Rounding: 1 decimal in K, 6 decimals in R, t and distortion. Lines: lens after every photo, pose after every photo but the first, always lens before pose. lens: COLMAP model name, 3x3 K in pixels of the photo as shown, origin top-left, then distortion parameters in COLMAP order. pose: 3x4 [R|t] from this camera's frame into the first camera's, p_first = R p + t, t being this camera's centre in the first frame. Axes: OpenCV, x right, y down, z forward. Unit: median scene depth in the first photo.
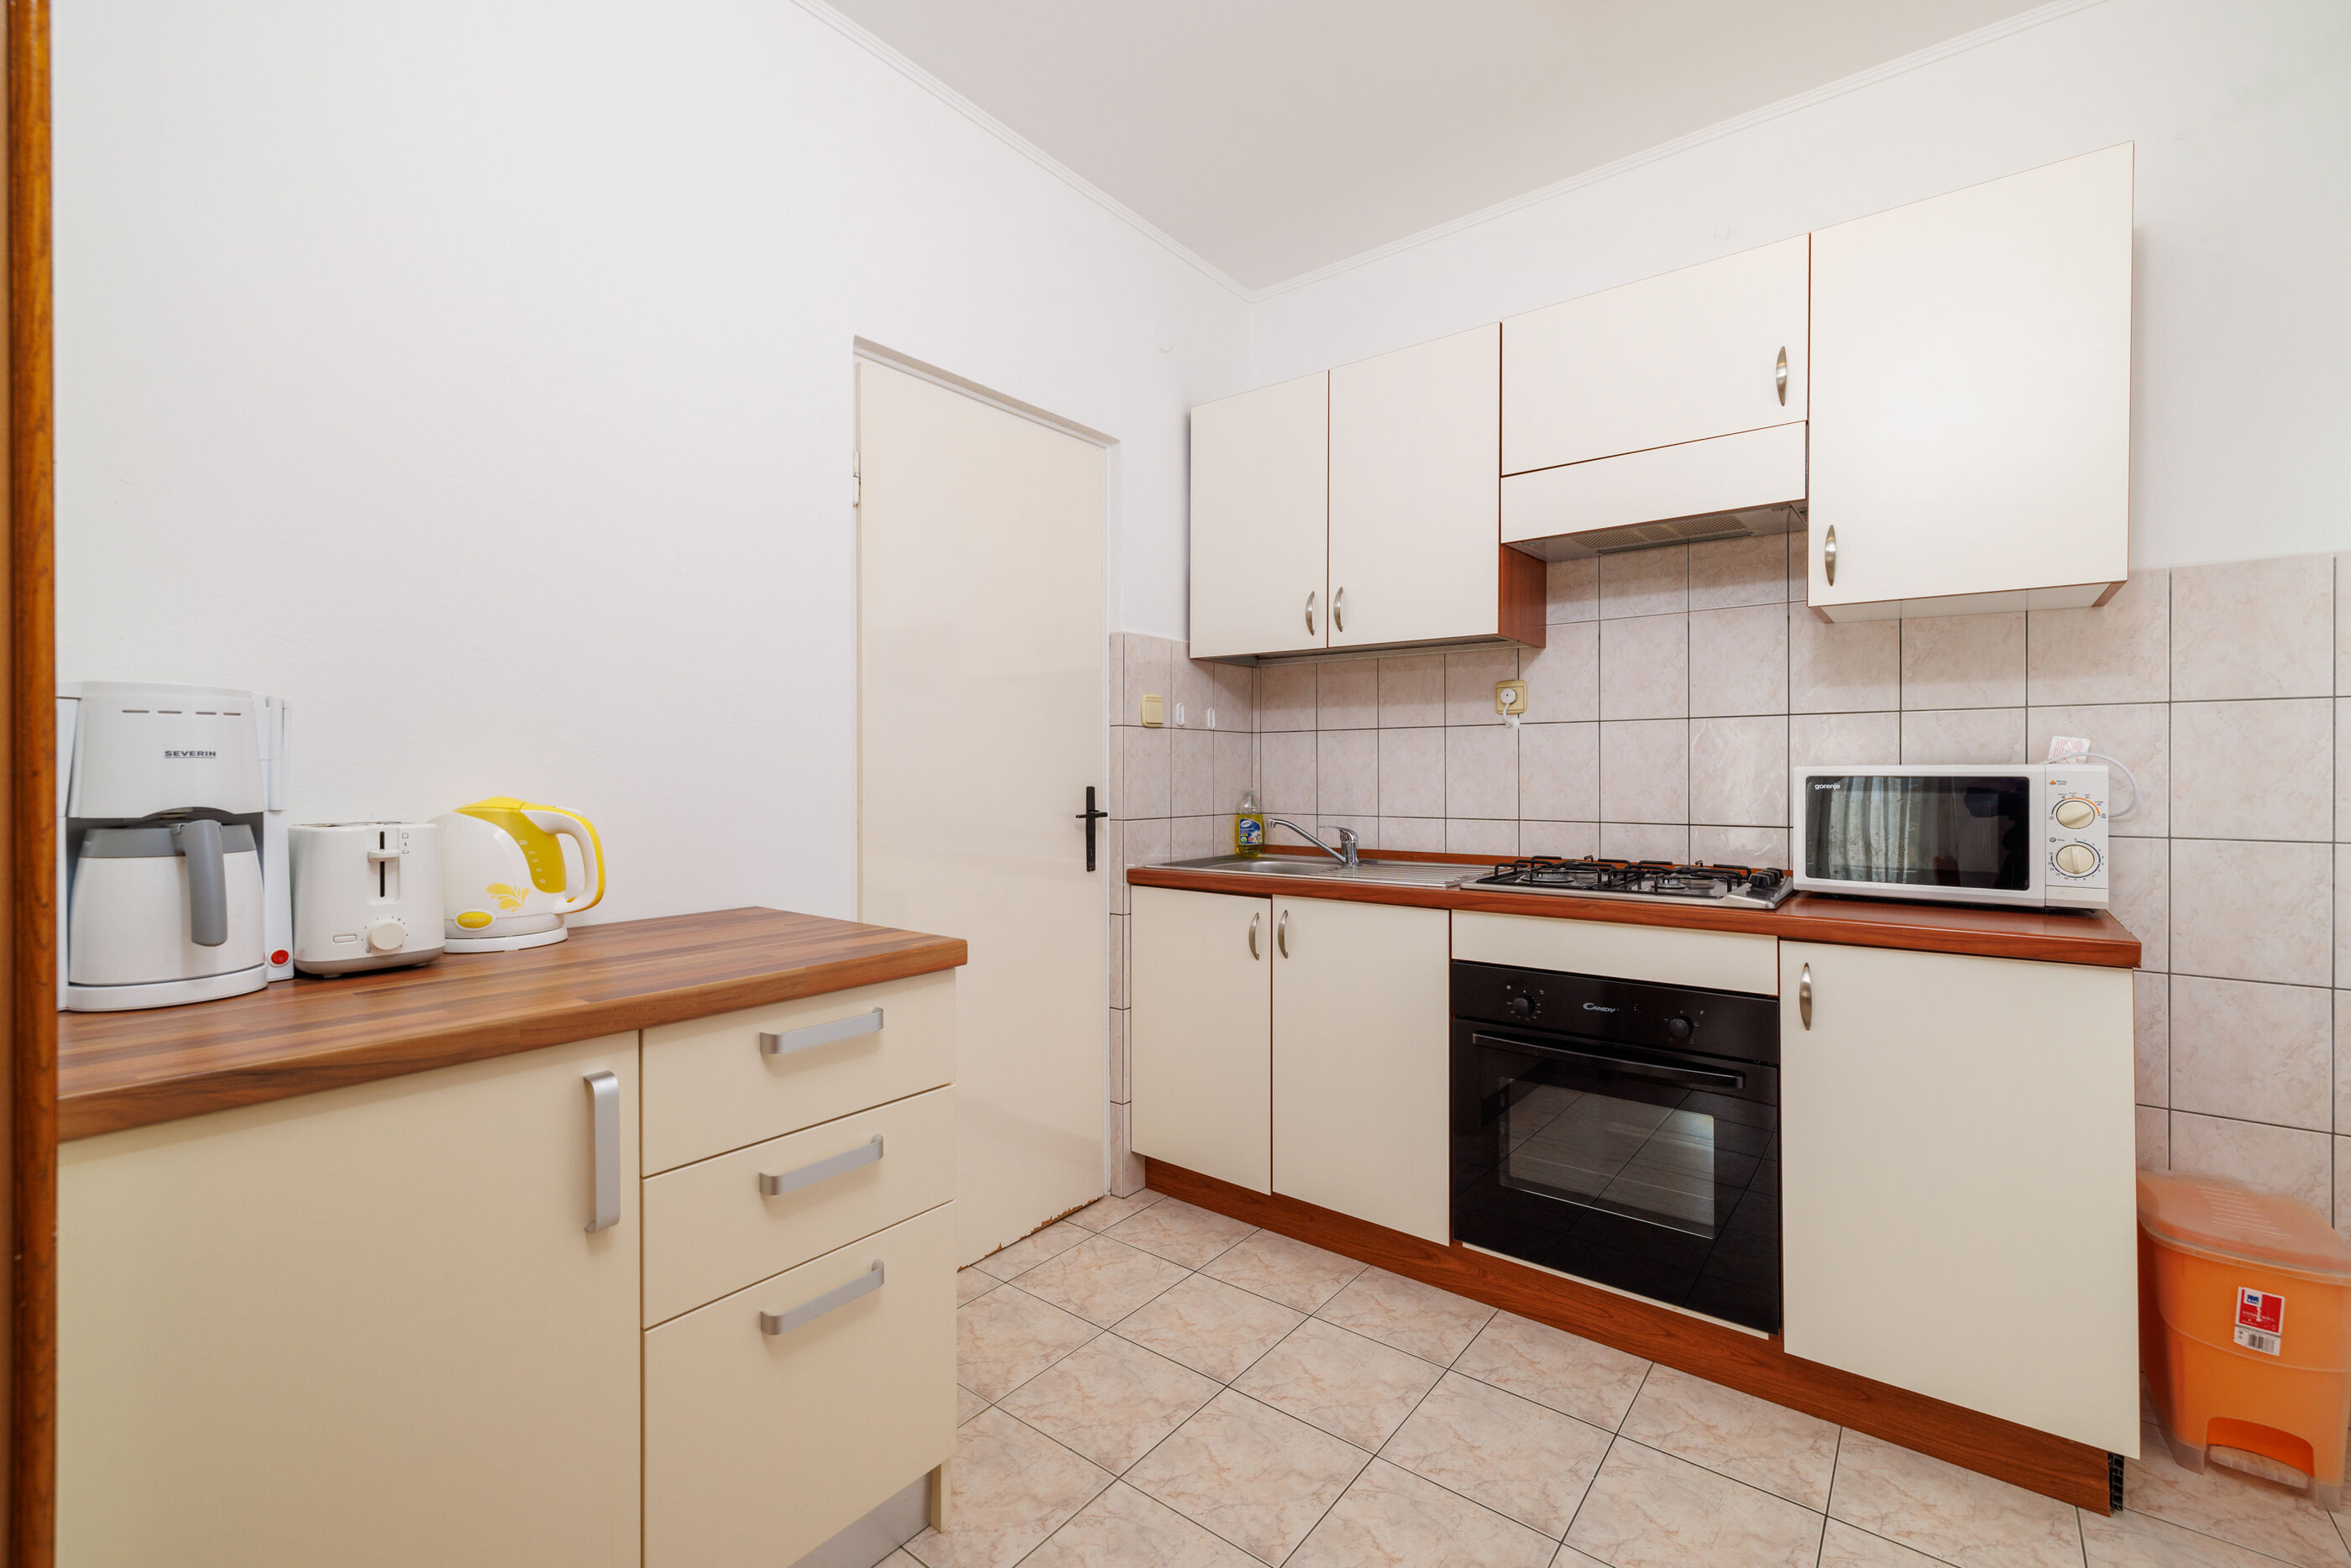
lens RADIAL K [[993.4, 0, 1183.1], [0, 993.4, 771.7], [0, 0, 1]] dist [0.001324, -0.000096]
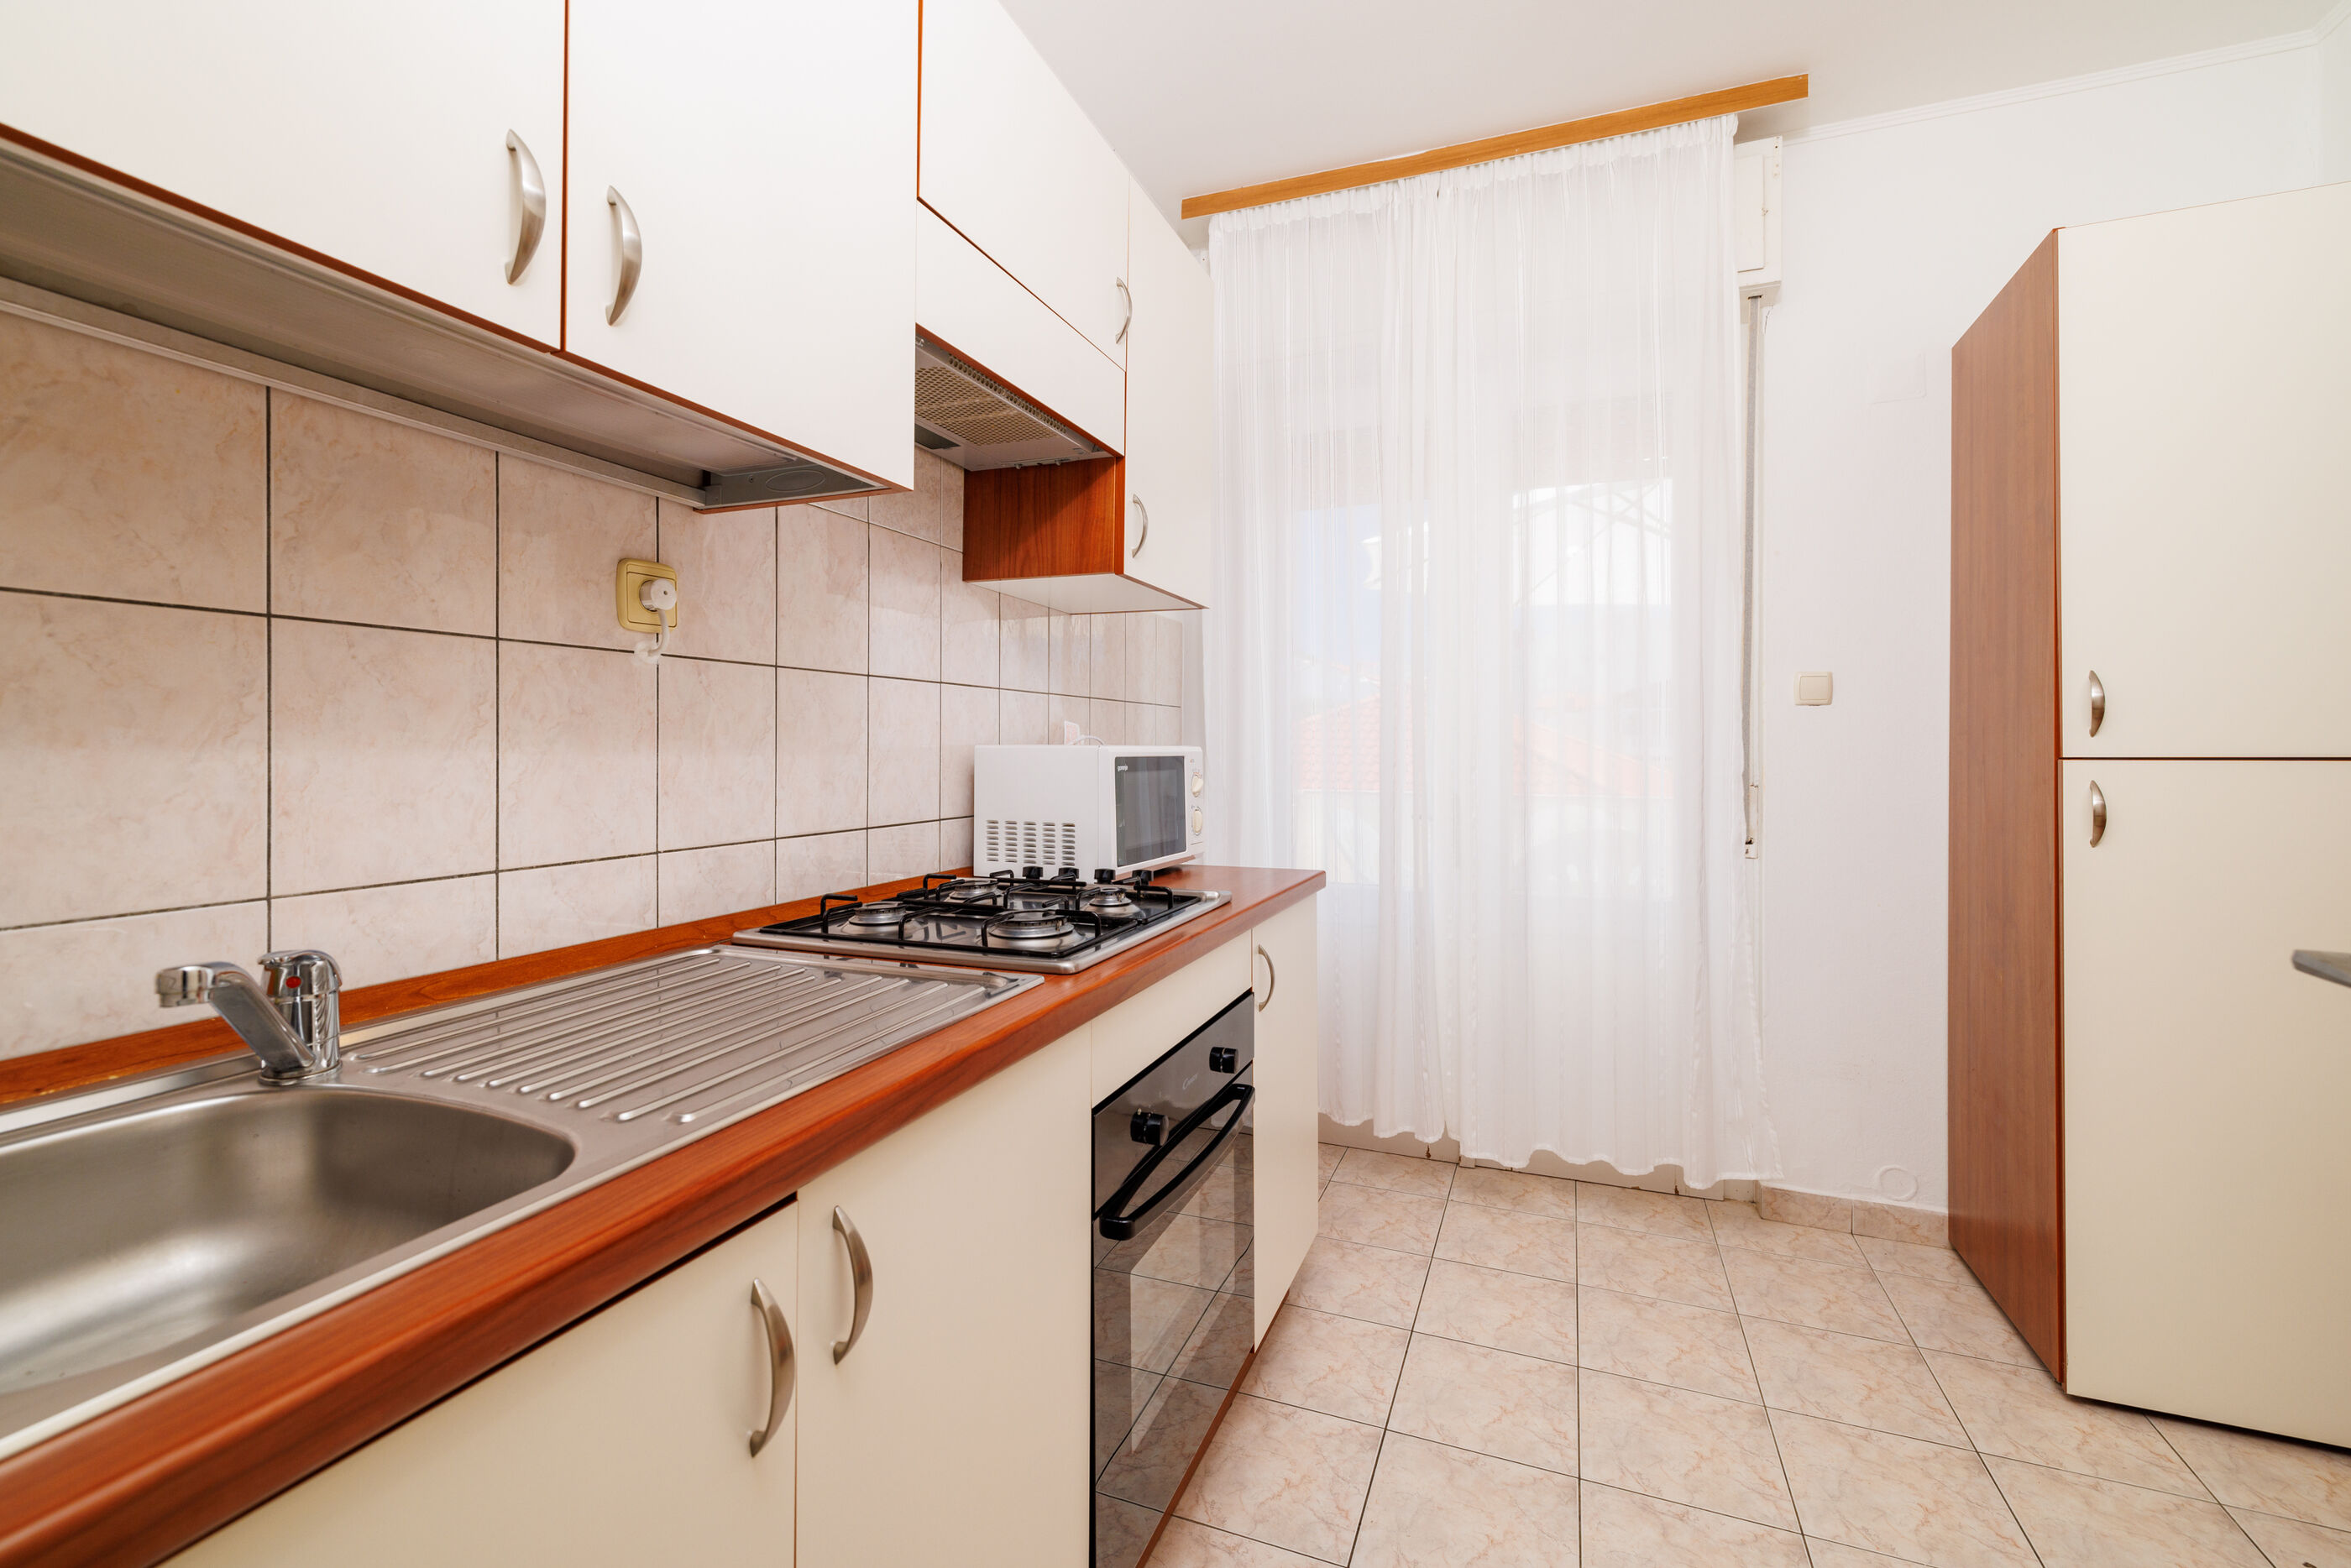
lens RADIAL K [[1006.6, 0, 1178.1], [0, 1006.6, 726.7], [0, 0, 1]] dist [0.002125, -0.000402]
pose [[-0.281702, 0.004154, 0.959493, -0.798907], [0.000969, 0.999991, -0.004045, -0.022051], [-0.959502, -0.000210, -0.281703, 1.633023]]
